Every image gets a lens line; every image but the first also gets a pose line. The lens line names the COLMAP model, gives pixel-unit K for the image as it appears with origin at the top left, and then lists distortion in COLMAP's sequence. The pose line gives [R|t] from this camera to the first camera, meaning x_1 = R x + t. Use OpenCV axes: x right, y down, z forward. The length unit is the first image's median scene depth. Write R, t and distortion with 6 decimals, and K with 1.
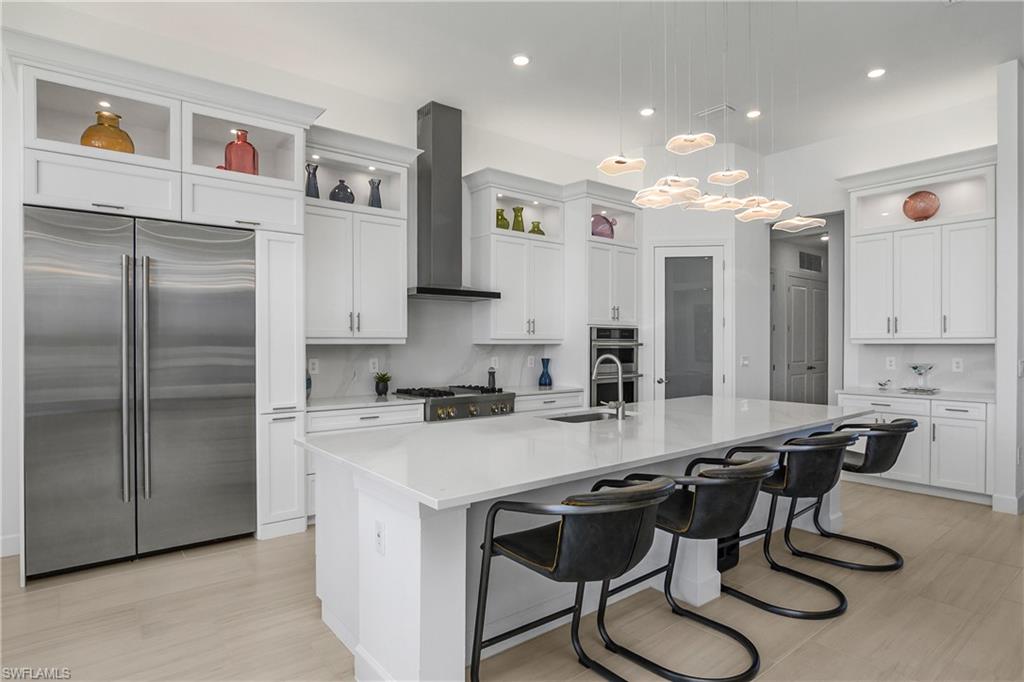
lens RADIAL K [[546.1, 0, 503.3], [0, 546.1, 346.5], [0, 0, 1]] dist [-0.016097, 0.000985]
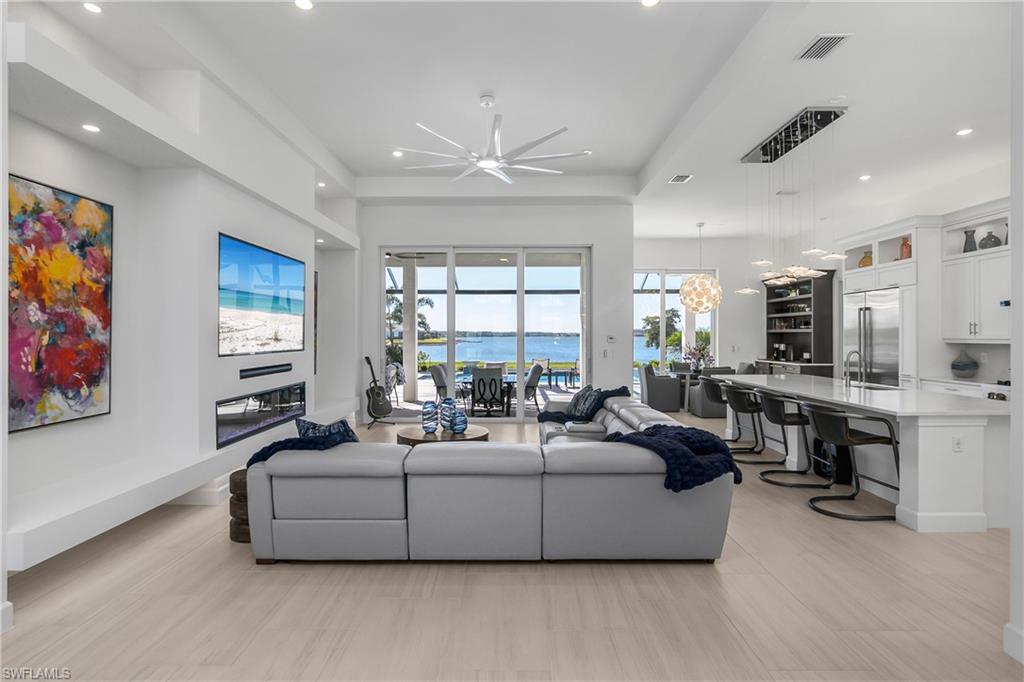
lens RADIAL K [[517.0, 0, 505.1], [0, 517.0, 337.2], [0, 0, 1]] dist [-0.019741, 0.003146]
pose [[-0.624752, 0.000621, -0.780823, 1.363690], [-0.008203, 0.999939, 0.007359, -0.017571], [0.780780, 0.011003, -0.624709, 0.718013]]
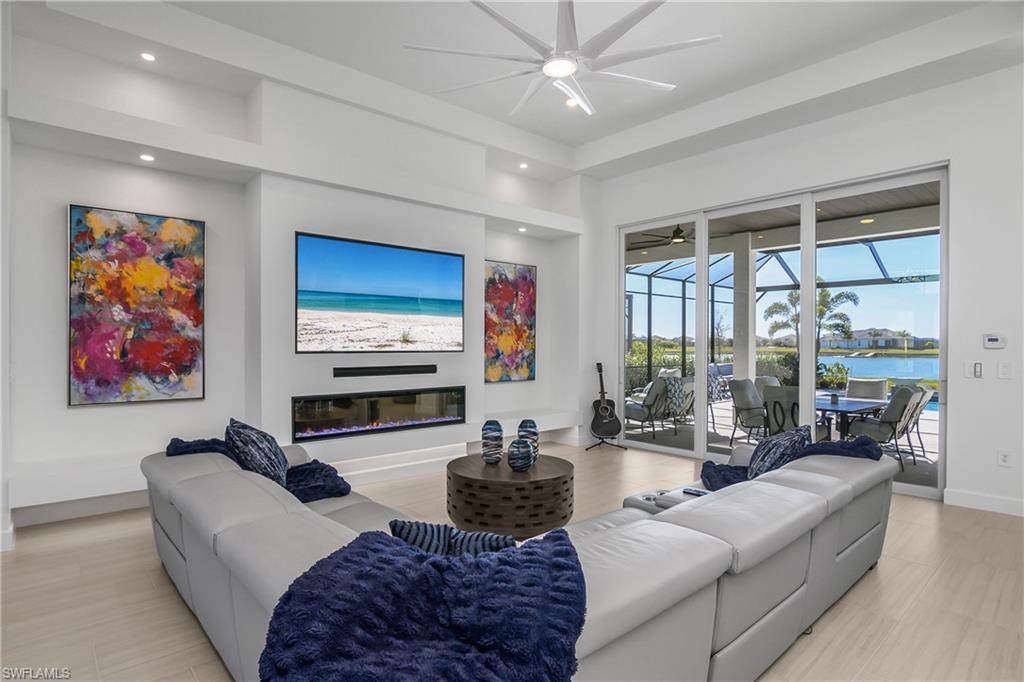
lens RADIAL K [[540.2, 0, 508.5], [0, 540.2, 351.4], [0, 0, 1]] dist [-0.007366, -0.002011]
pose [[-0.998415, -0.004491, -0.056109, 0.699203], [-0.005780, 0.999723, 0.022825, -0.001577], [0.055991, 0.023113, -0.998164, 0.752227]]
